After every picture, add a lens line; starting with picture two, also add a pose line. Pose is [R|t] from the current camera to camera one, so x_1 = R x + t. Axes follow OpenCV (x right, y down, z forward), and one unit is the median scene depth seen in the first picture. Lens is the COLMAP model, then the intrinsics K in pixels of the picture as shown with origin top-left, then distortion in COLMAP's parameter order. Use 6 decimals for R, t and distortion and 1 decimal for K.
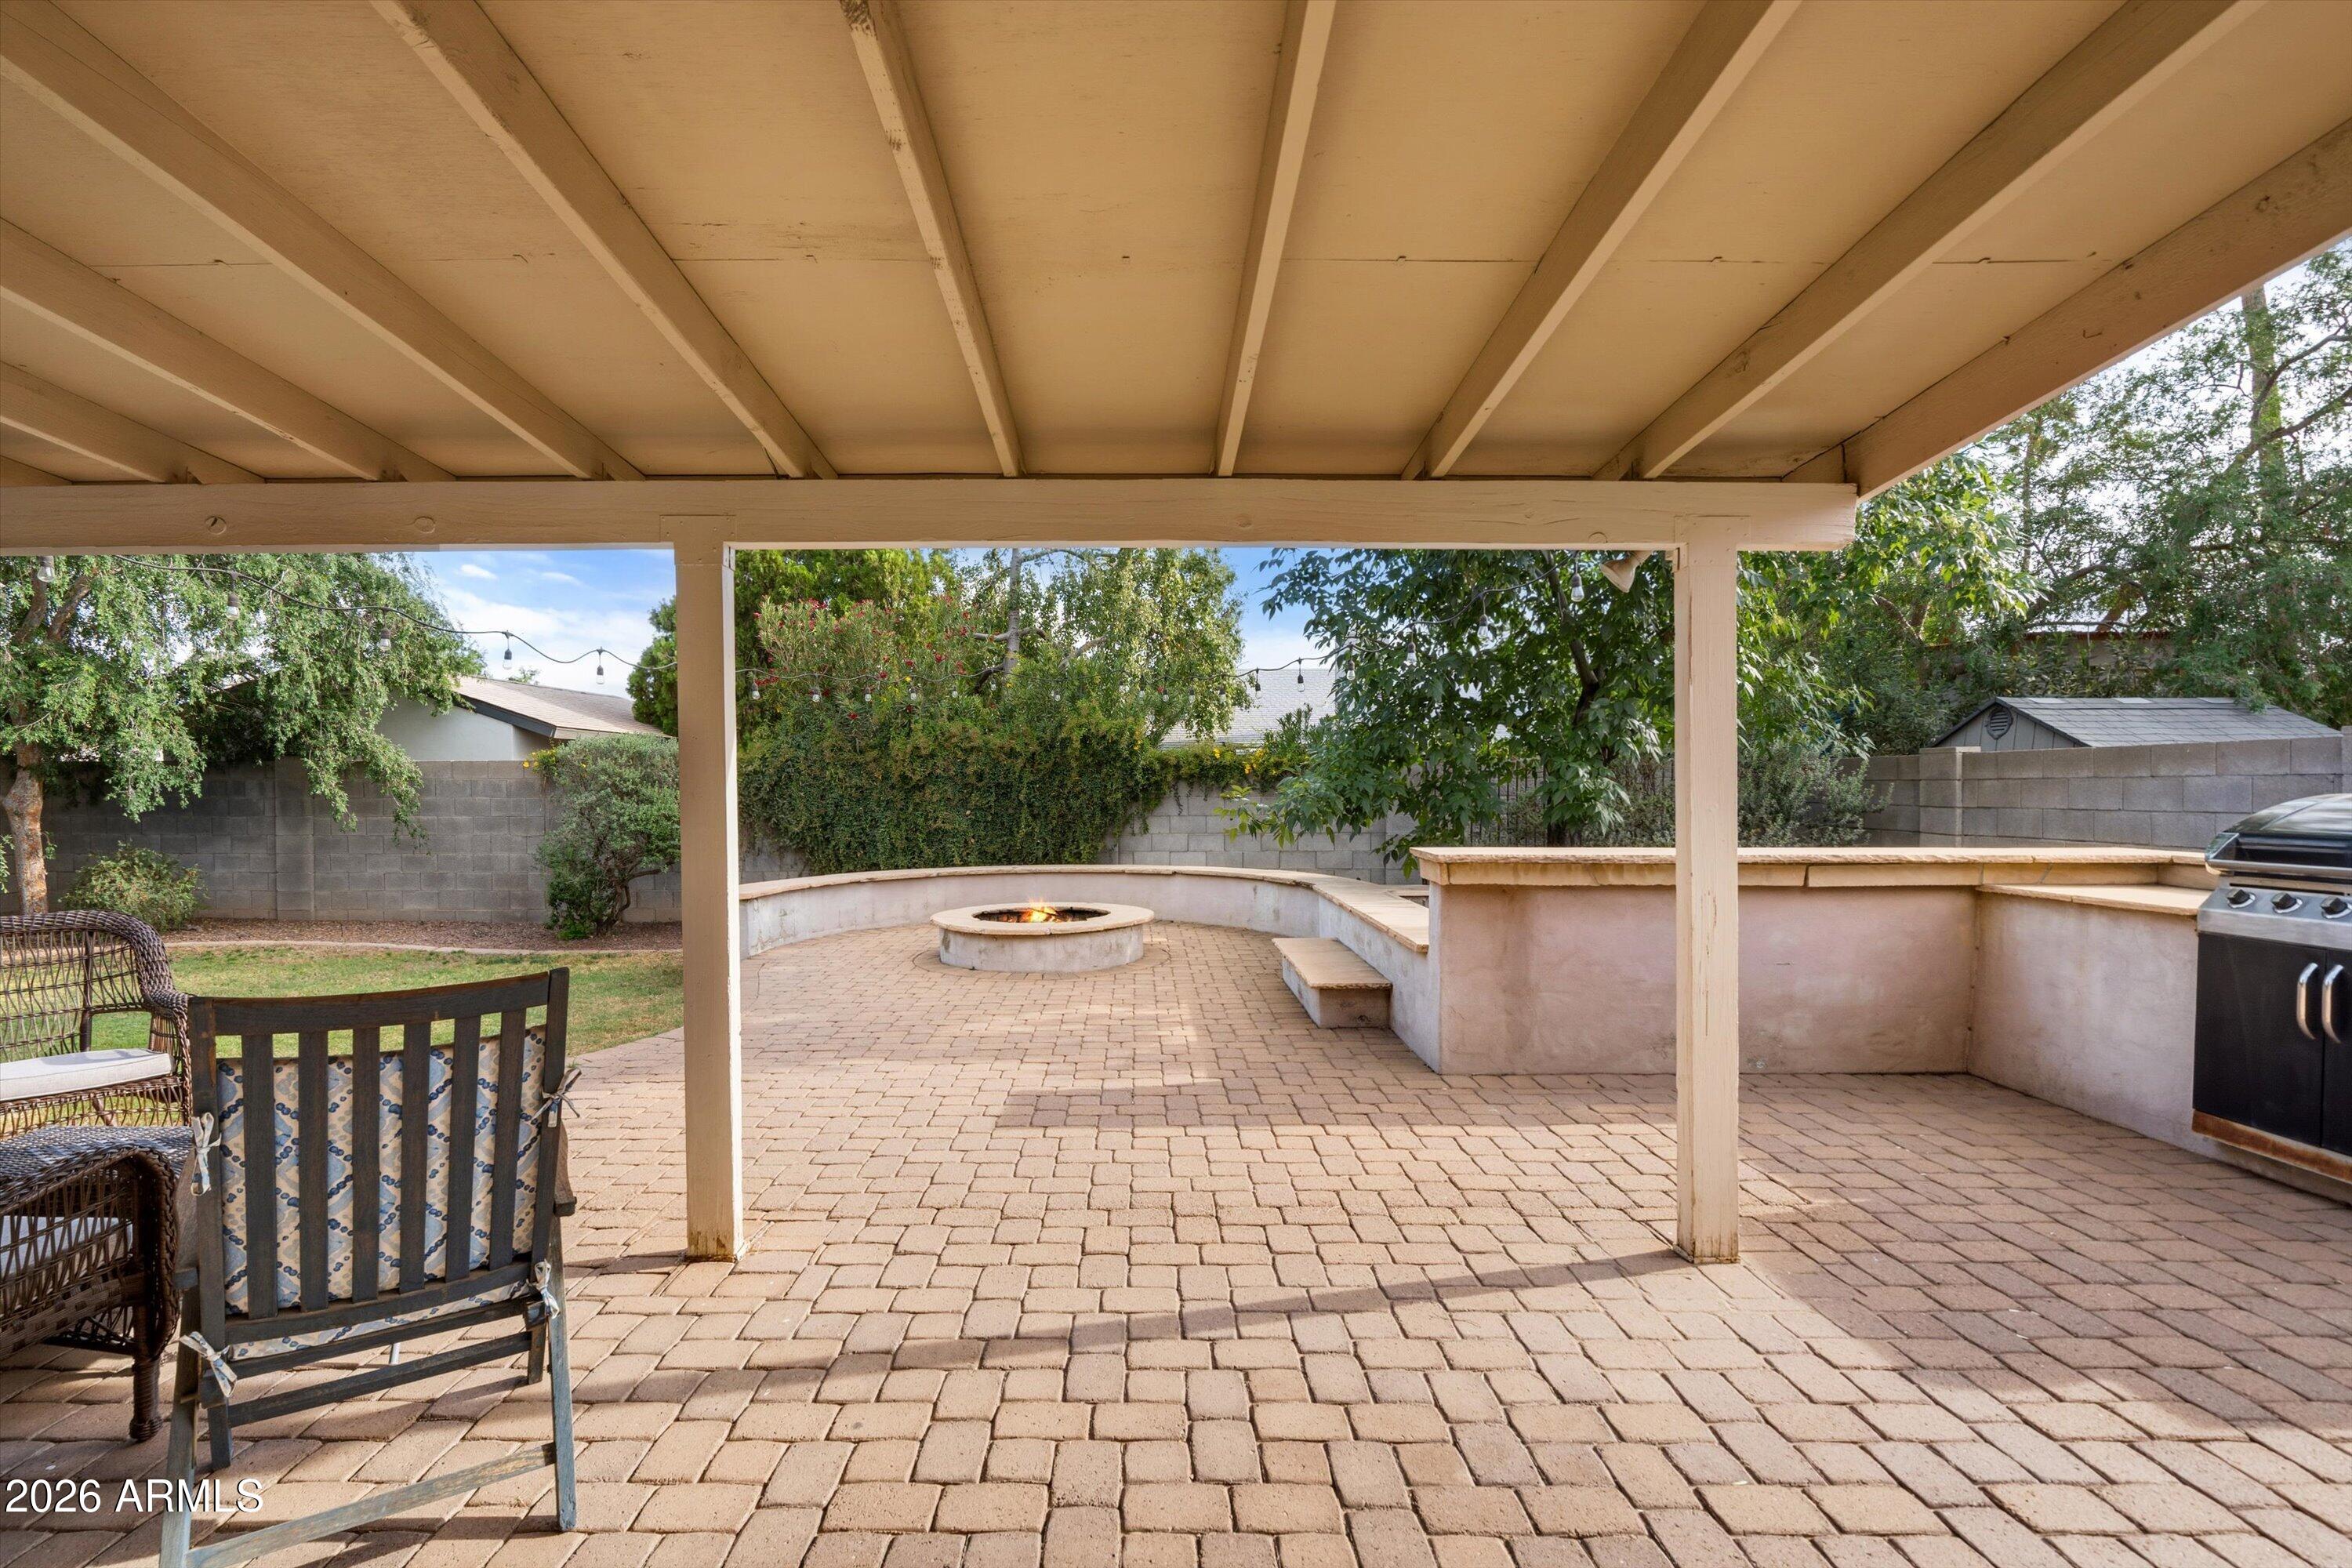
lens RADIAL K [[1067.4, 0, 1152.3], [0, 1067.4, 776.4], [0, 0, 1]] dist [-0.000415, 0.000811]
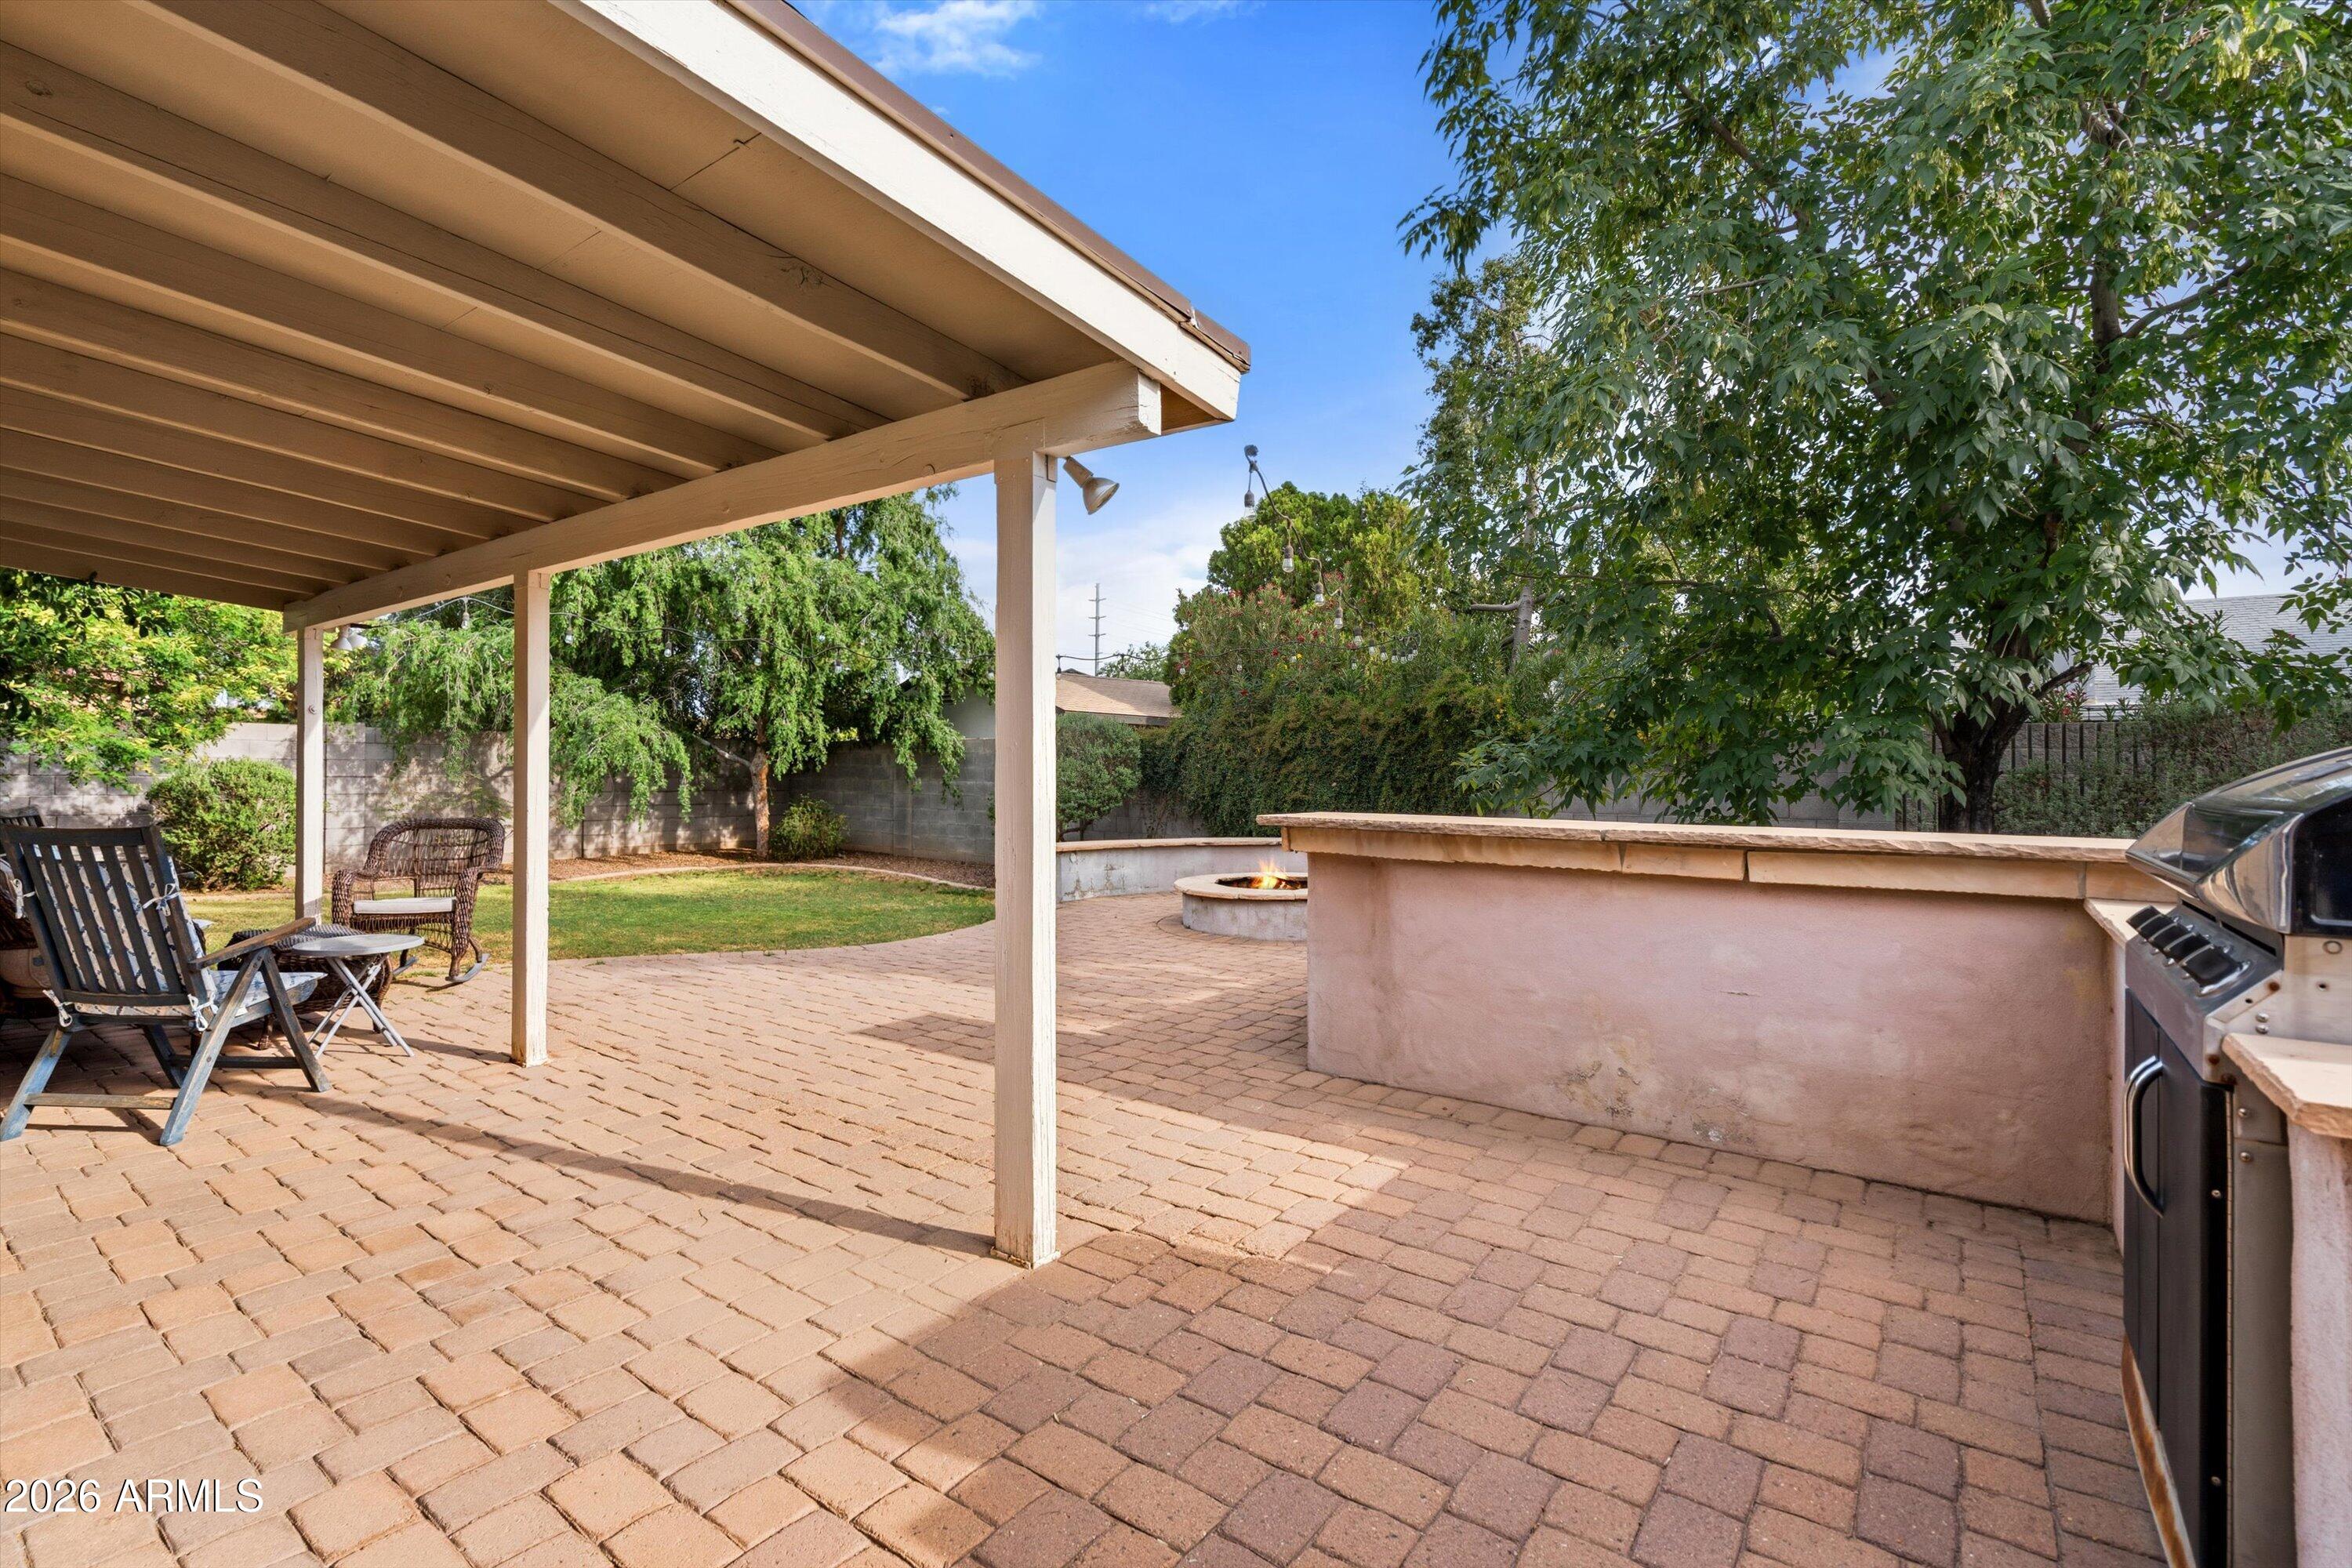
lens RADIAL K [[1071.8, 0, 1148.7], [0, 1071.8, 749.6], [0, 0, 1]] dist [0.000796, 0.000158]
pose [[0.796160, -0.004103, -0.605072, 0.300843], [-0.002016, 0.999953, -0.009433, 0.010836], [0.605082, 0.008730, 0.796115, 0.093466]]
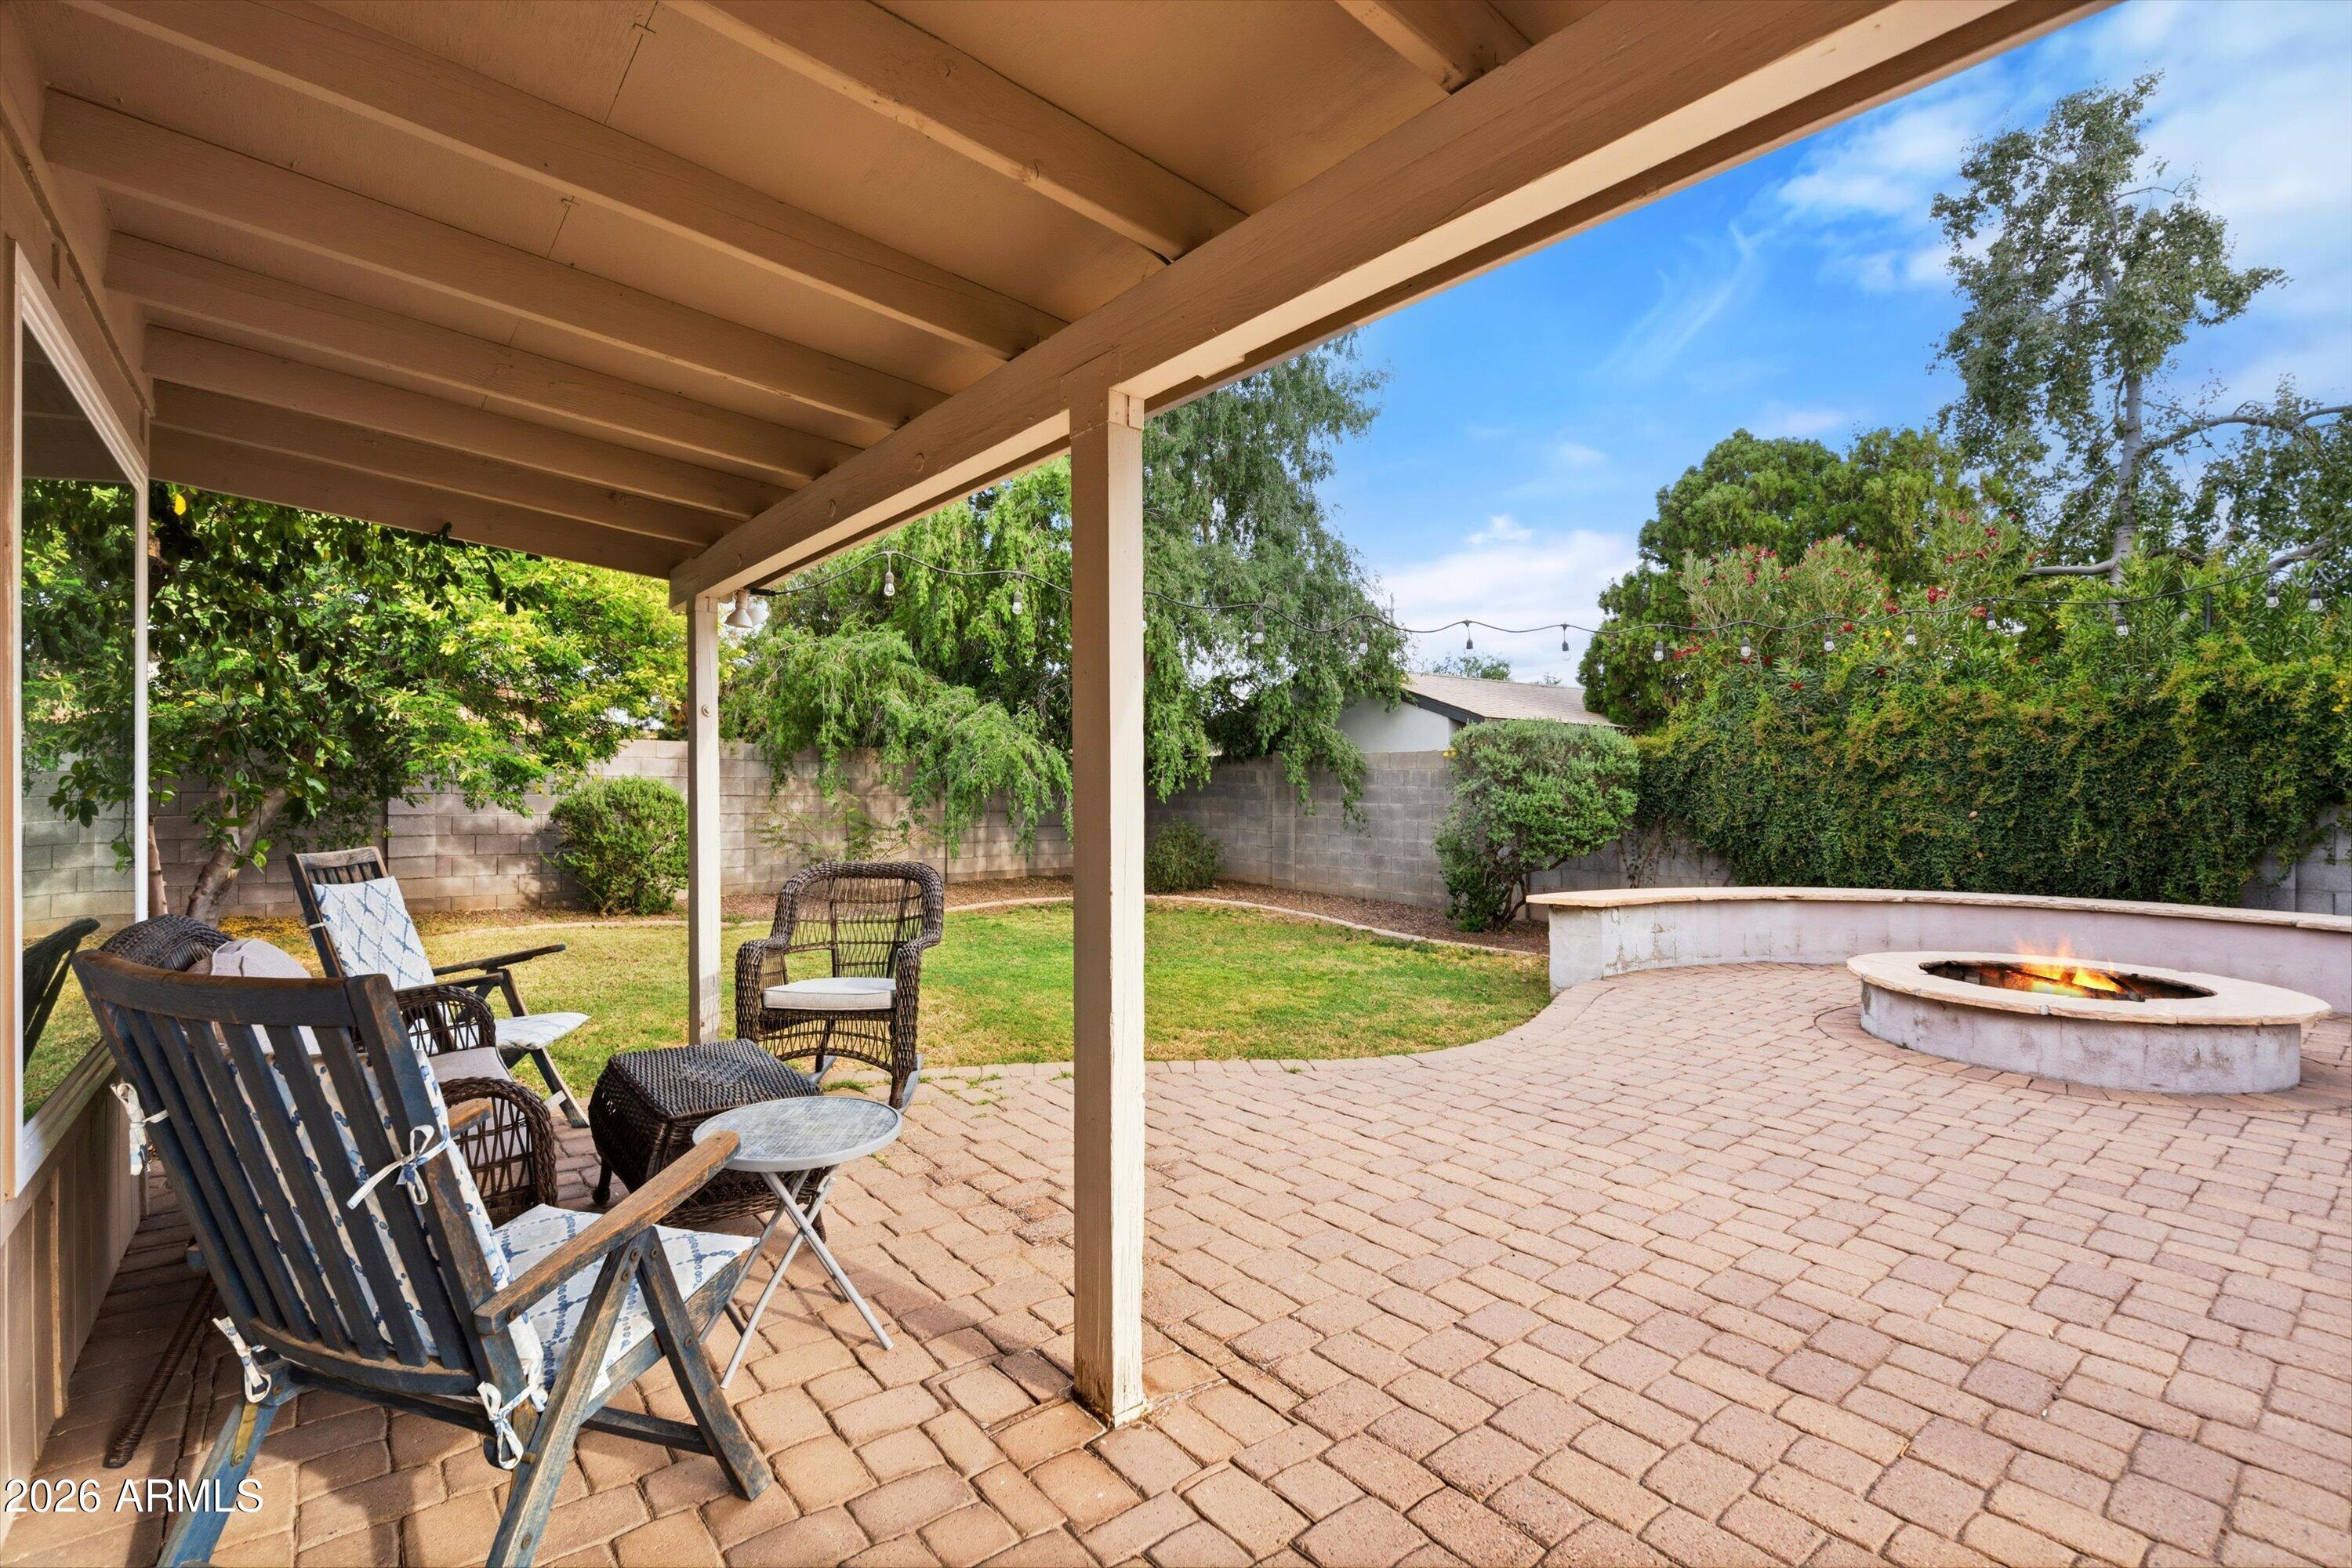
lens RADIAL K [[1067.4, 0, 1152.3], [0, 1067.4, 776.4], [0, 0, 1]] dist [-0.000415, 0.000811]
pose [[0.617824, 0.001536, -0.786315, 0.042812], [-0.001333, 0.999999, 0.000906, 0.009531], [0.786315, 0.000489, 0.617826, 0.156218]]
